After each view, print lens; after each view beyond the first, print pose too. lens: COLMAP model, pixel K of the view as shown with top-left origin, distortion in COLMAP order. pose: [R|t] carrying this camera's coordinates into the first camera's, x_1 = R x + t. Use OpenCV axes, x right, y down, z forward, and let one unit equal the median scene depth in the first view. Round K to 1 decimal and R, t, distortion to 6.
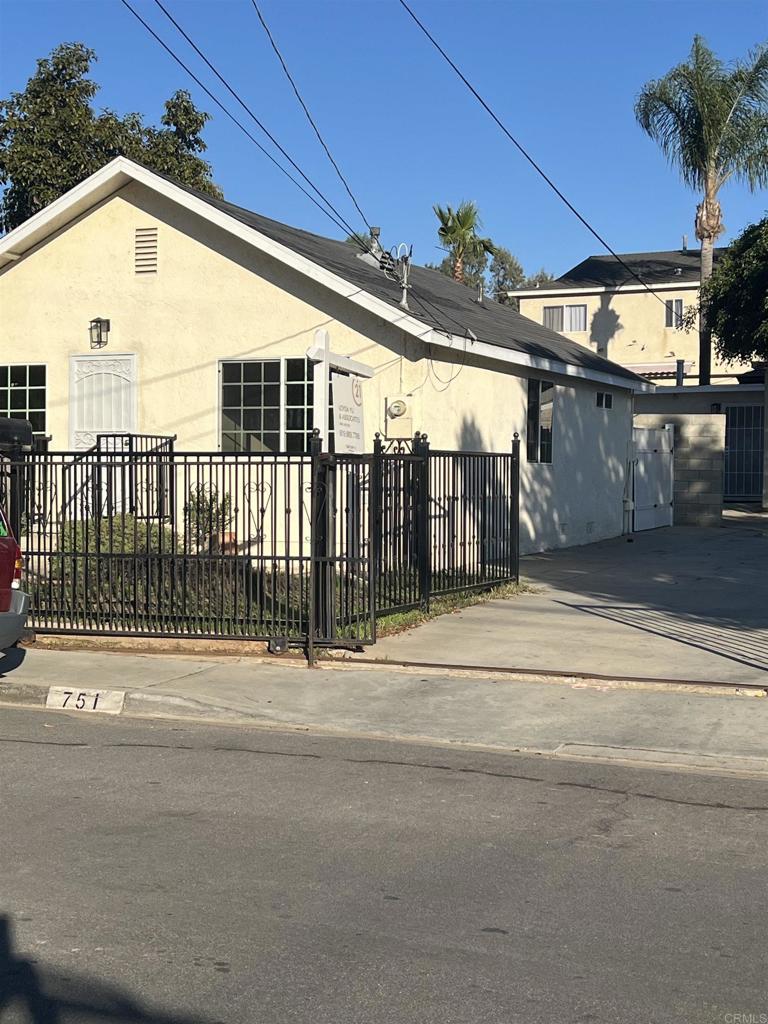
lens RADIAL K [[1601.2, 0, 377.3], [0, 1601.2, 488.1], [0, 0, 1]] dist [0.150709, 0.000000]
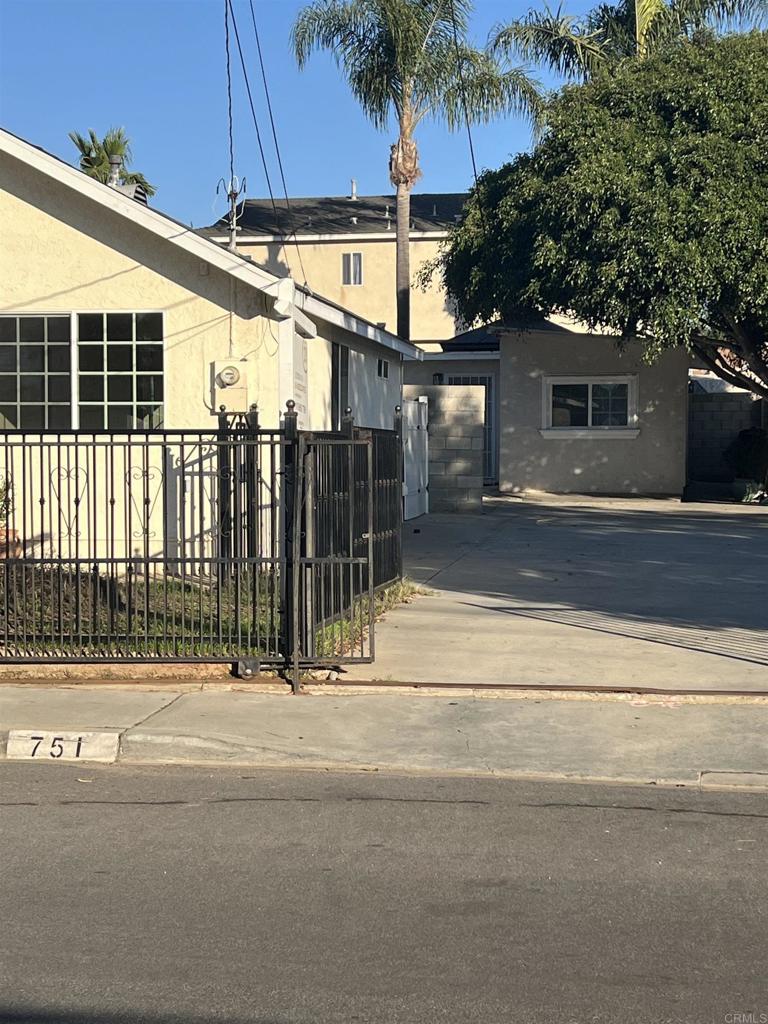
lens RADIAL K [[1866.9, 0, 384.1], [0, 1866.9, 509.2], [0, 0, 1]] dist [0.154546, 0.000000]
pose [[0.966545, -0.013957, 0.256117, -0.164344], [0.008734, 0.999730, 0.021518, -0.001234], [-0.256348, -0.018561, 0.966406, 0.049473]]
